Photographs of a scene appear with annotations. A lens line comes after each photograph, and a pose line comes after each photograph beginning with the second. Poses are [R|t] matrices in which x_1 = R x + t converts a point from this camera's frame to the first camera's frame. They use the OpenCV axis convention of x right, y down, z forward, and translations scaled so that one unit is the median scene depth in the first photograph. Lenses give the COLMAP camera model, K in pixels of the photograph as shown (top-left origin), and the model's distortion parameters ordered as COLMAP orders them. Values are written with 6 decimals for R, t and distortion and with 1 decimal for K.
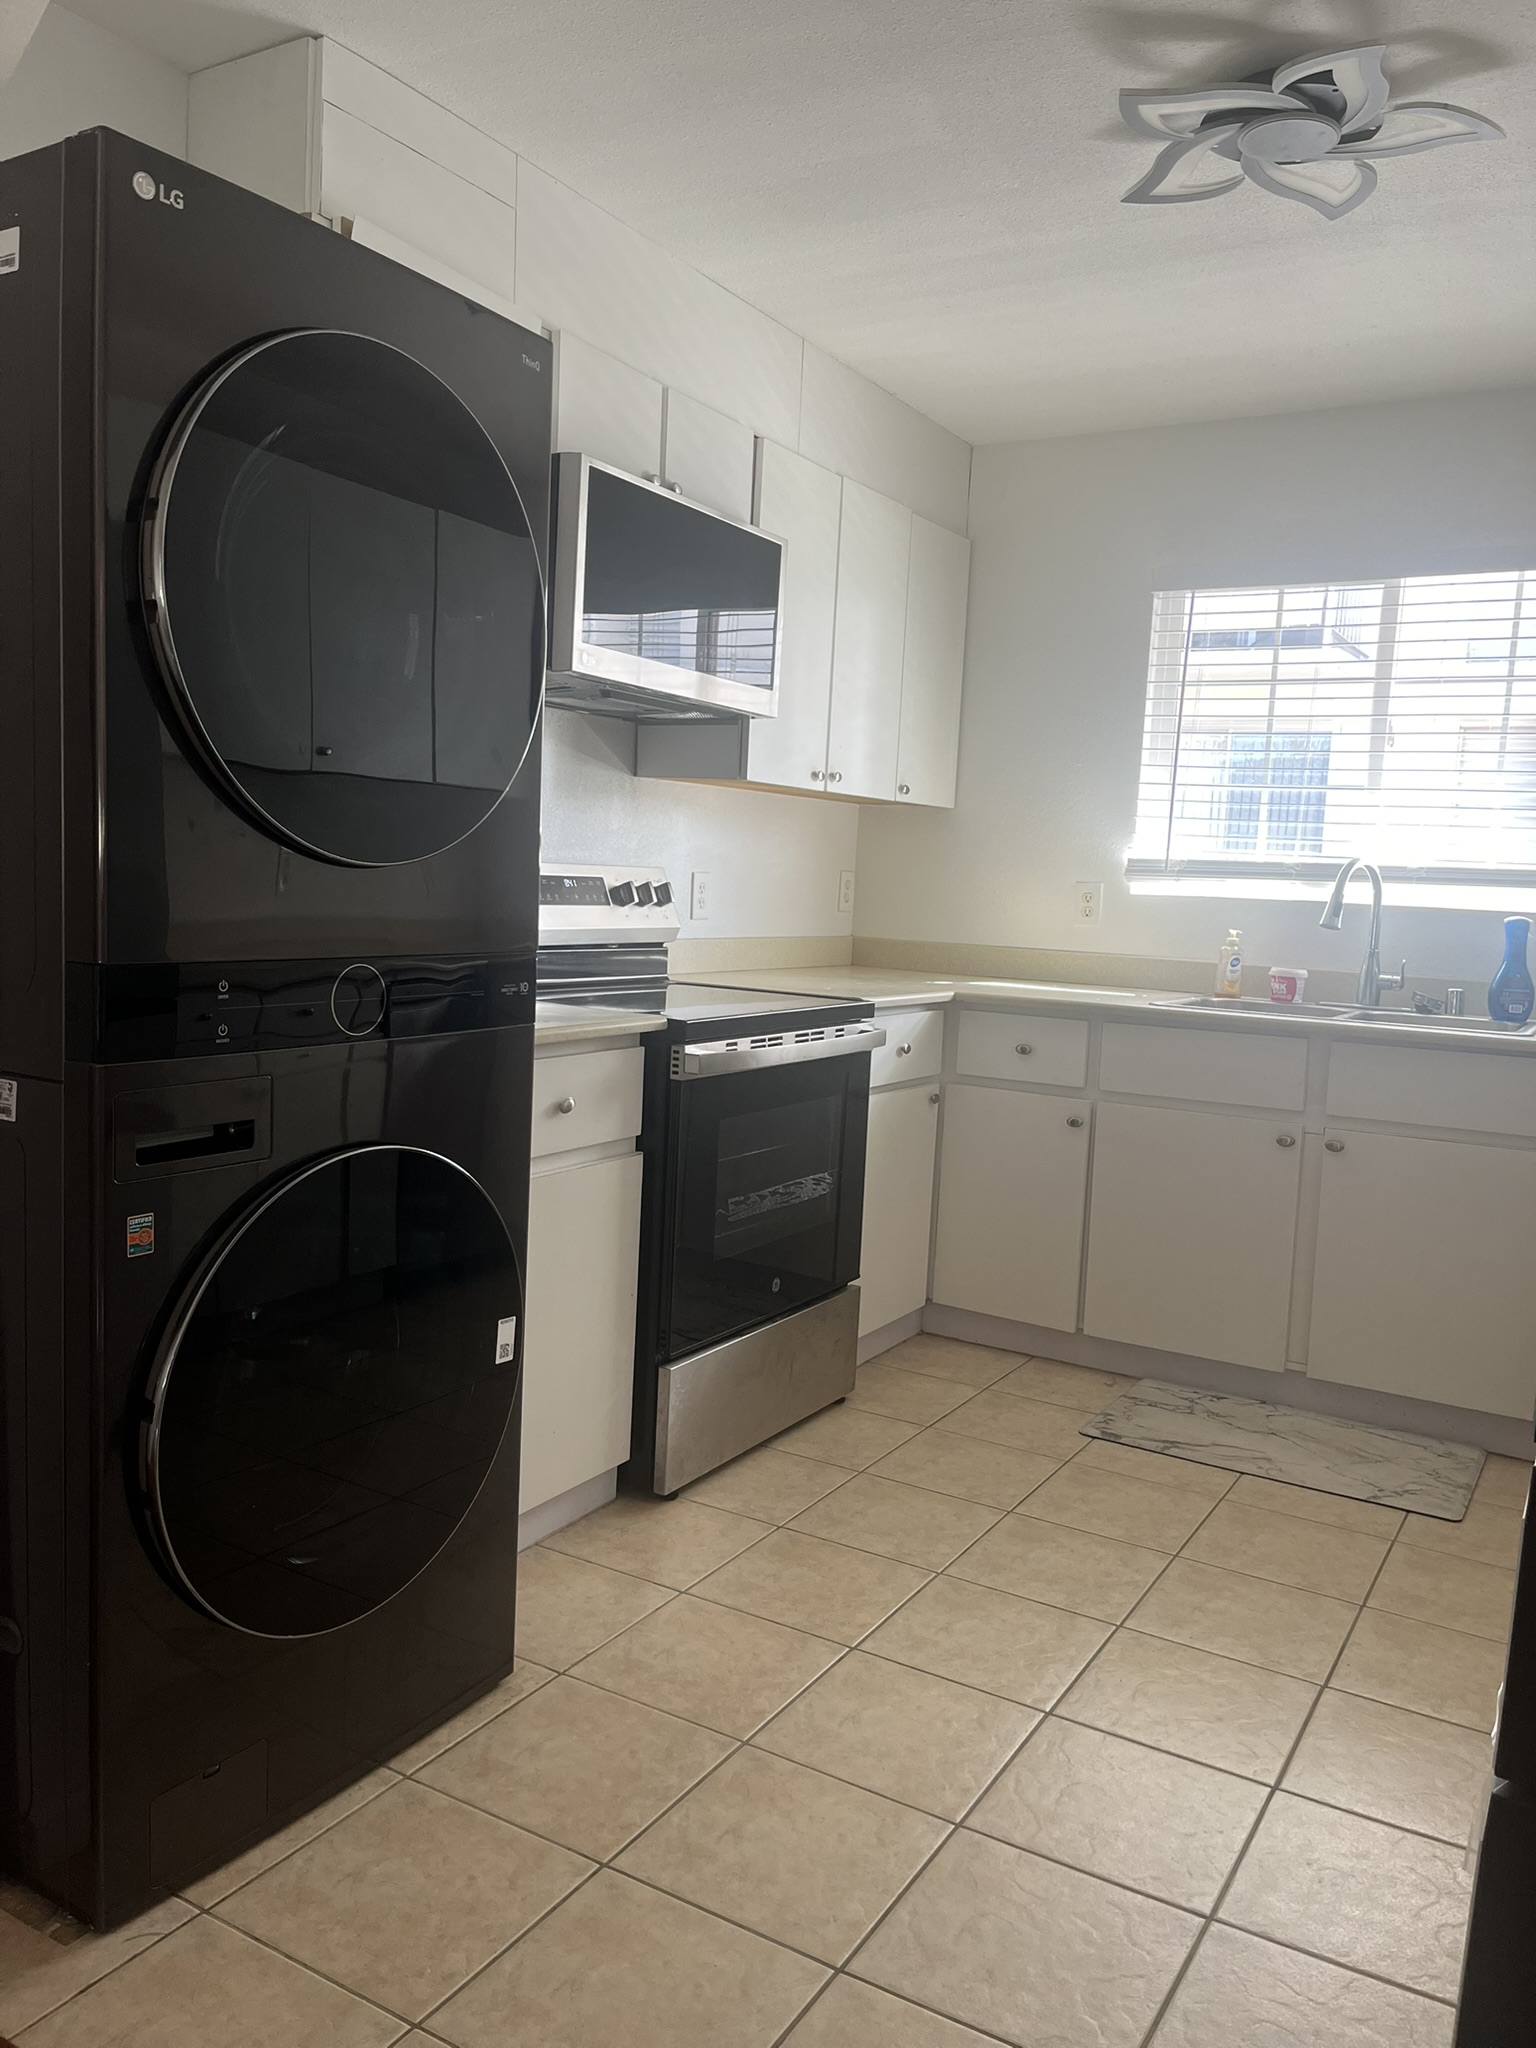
lens RADIAL K [[1515.0, 0, 768.0], [0, 1515.0, 1024.0], [0, 0, 1]] dist [0.004837, 0.001163]
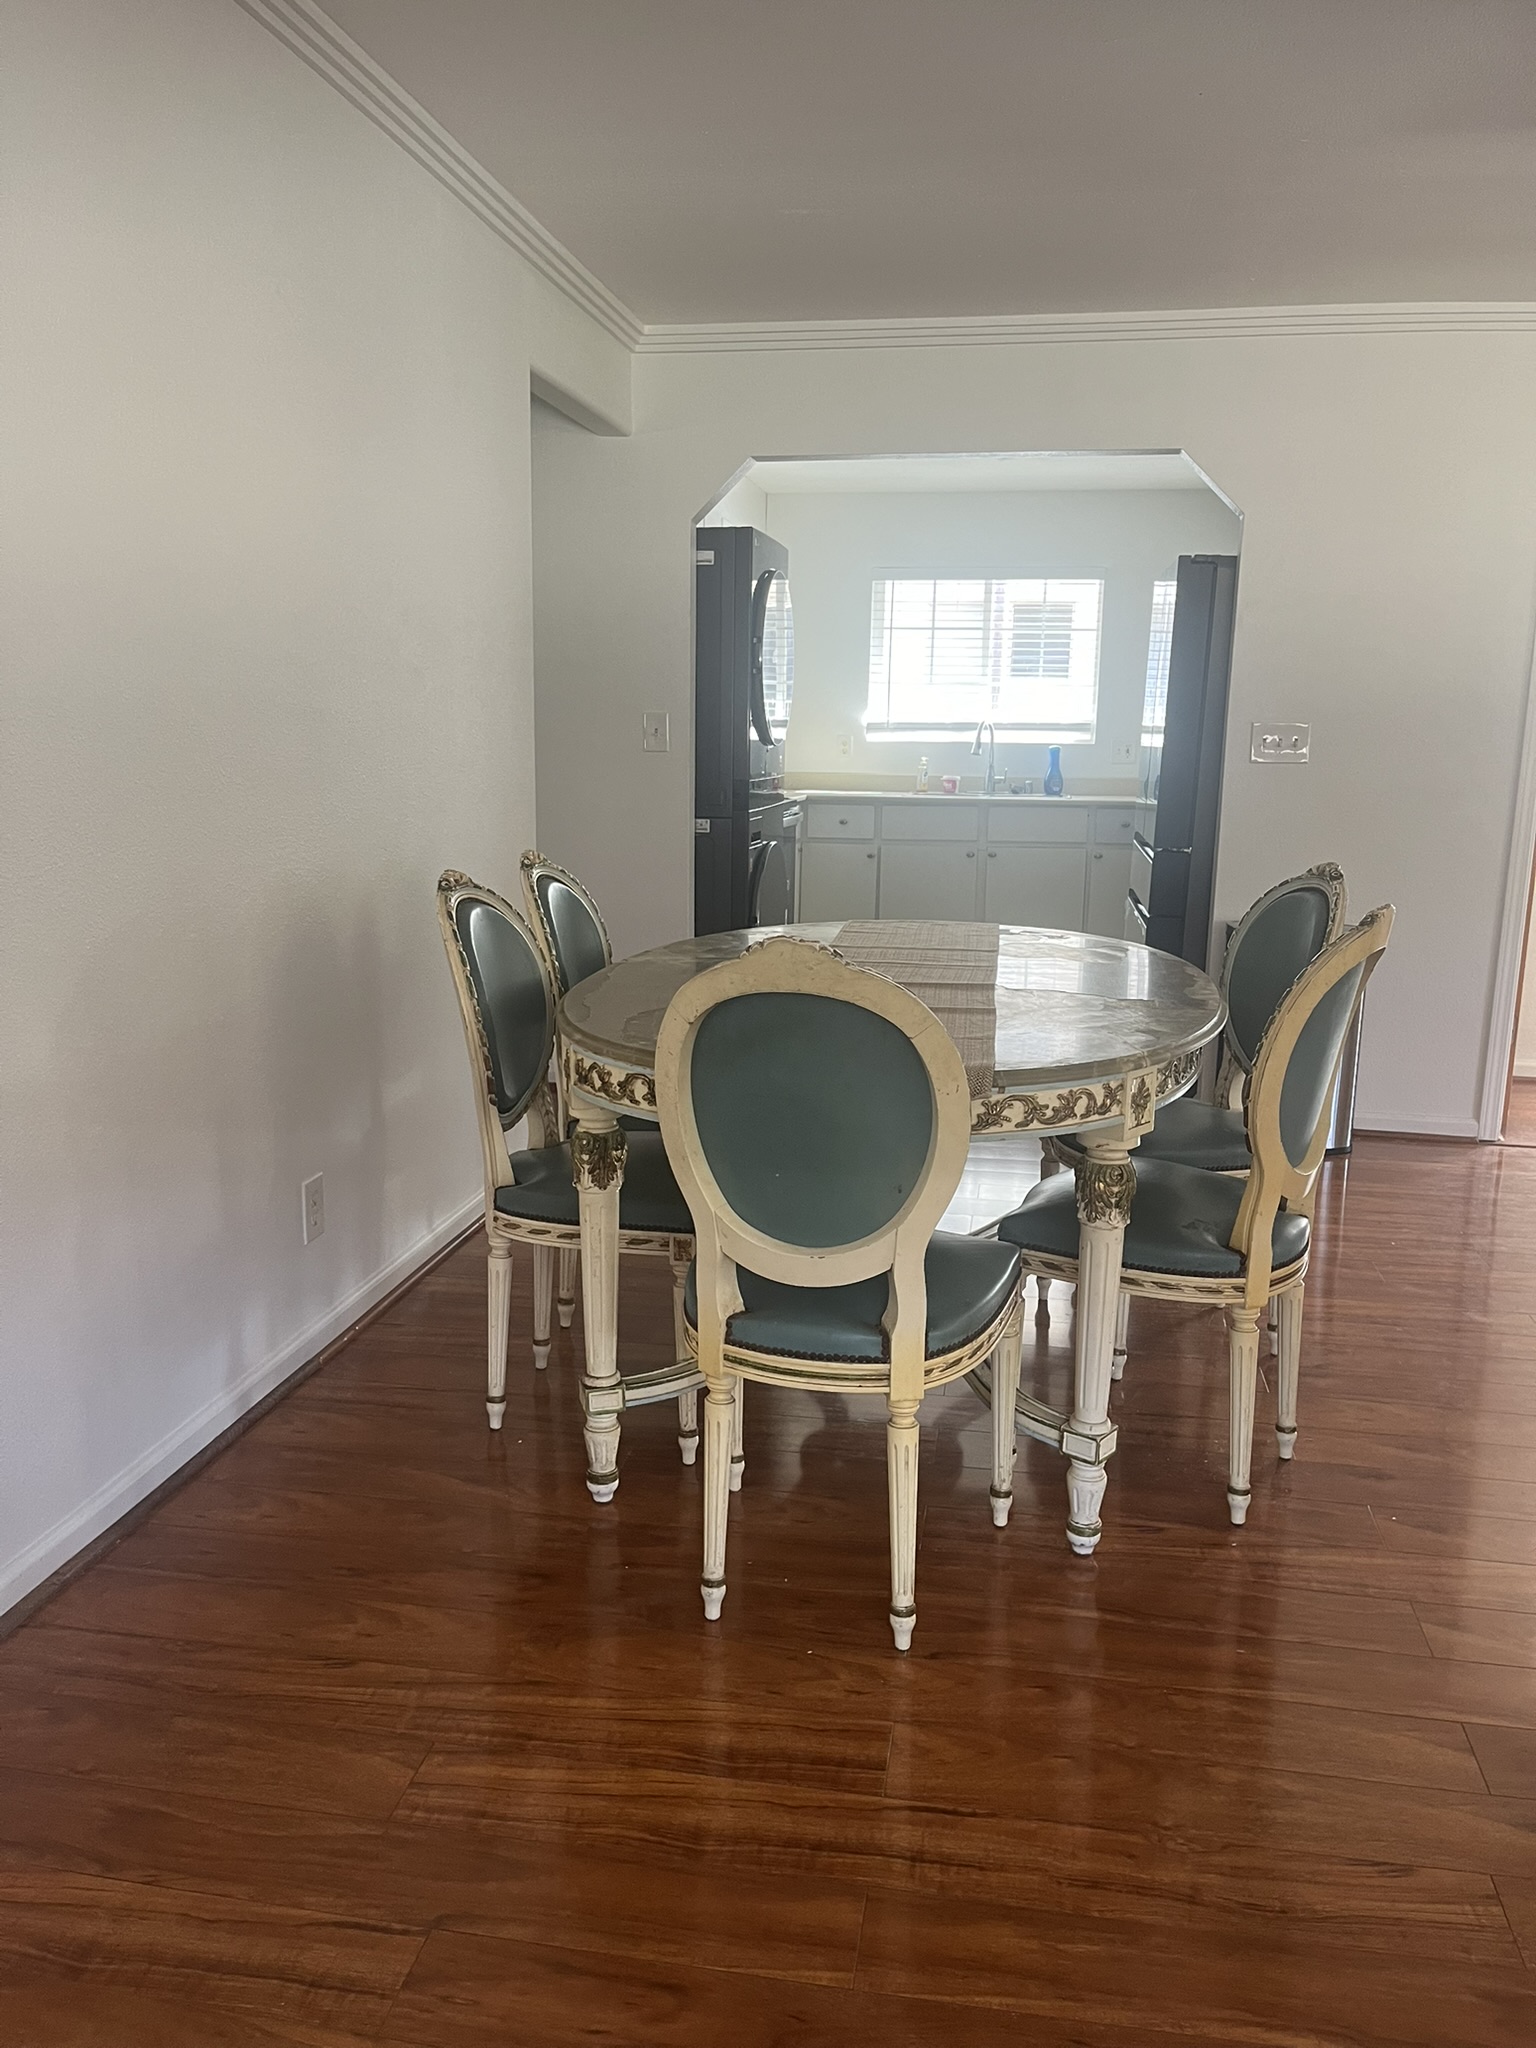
lens RADIAL K [[1556.3, 0, 768.0], [0, 1556.3, 1024.0], [0, 0, 1]] dist [0.003132, 0.000313]
pose [[0.932527, -0.102153, 0.346349, -0.675154], [0.067123, 0.991472, 0.111702, 0.046008], [-0.354806, -0.080917, 0.931432, -0.921803]]
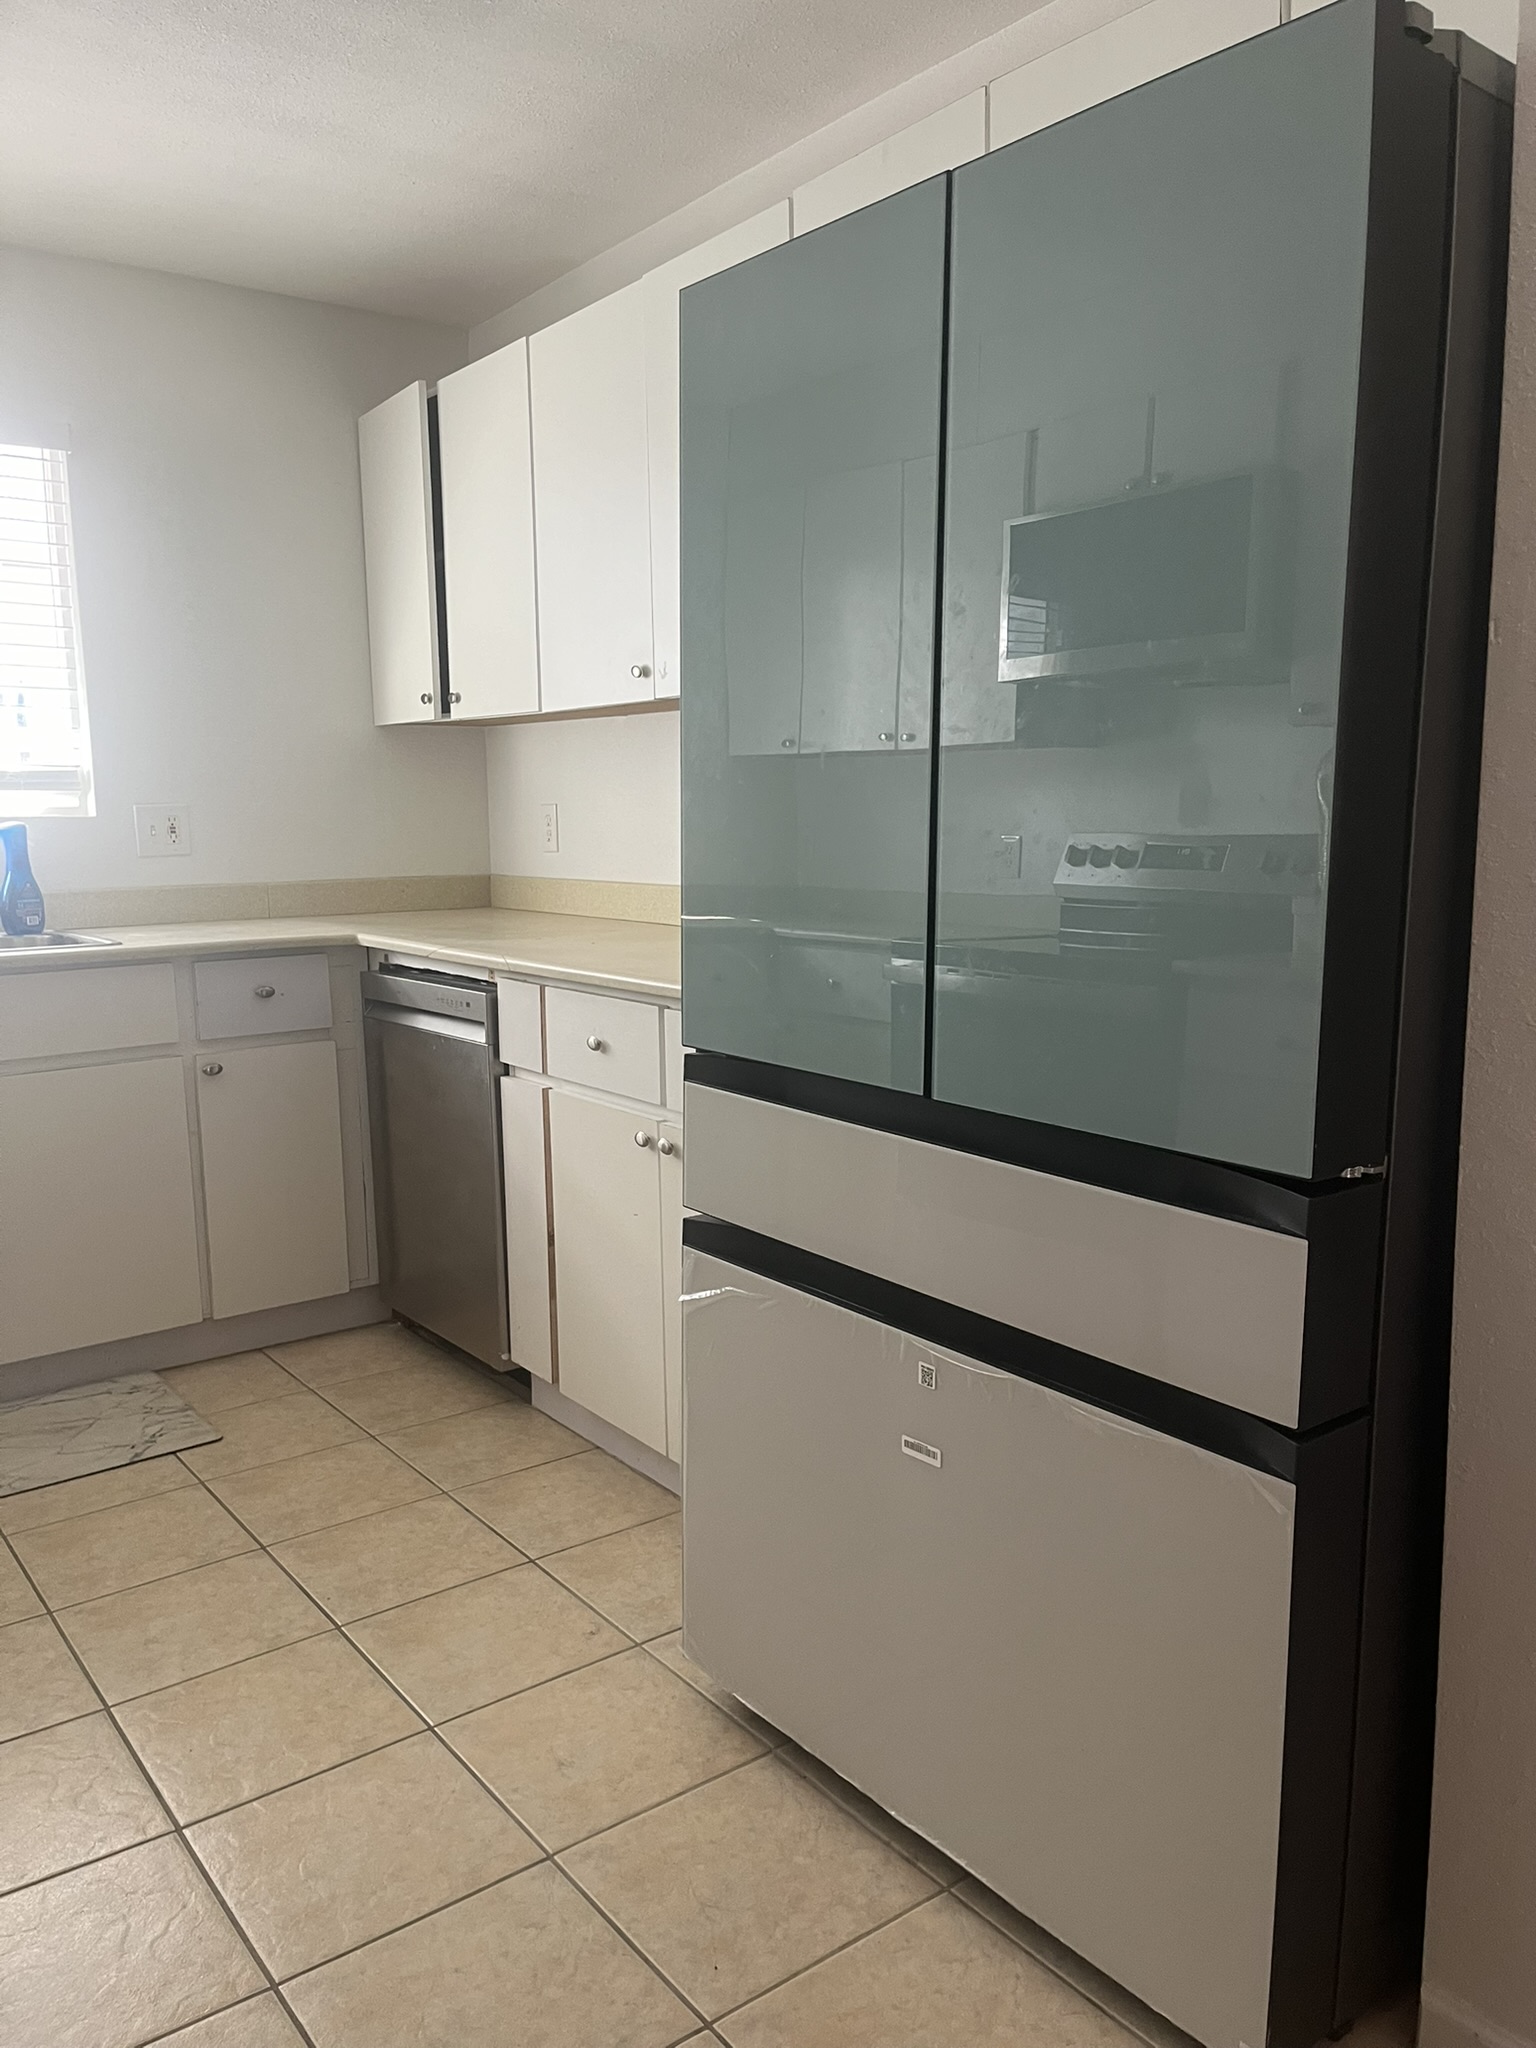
lens RADIAL K [[1556.3, 0, 768.0], [0, 1556.3, 1024.0], [0, 0, 1]] dist [0.003132, 0.000313]
pose [[0.366750, -0.181906, 0.912362, -0.228567], [0.122745, 0.981586, 0.146367, -0.032071], [-0.922186, 0.058308, 0.382325, 0.215928]]
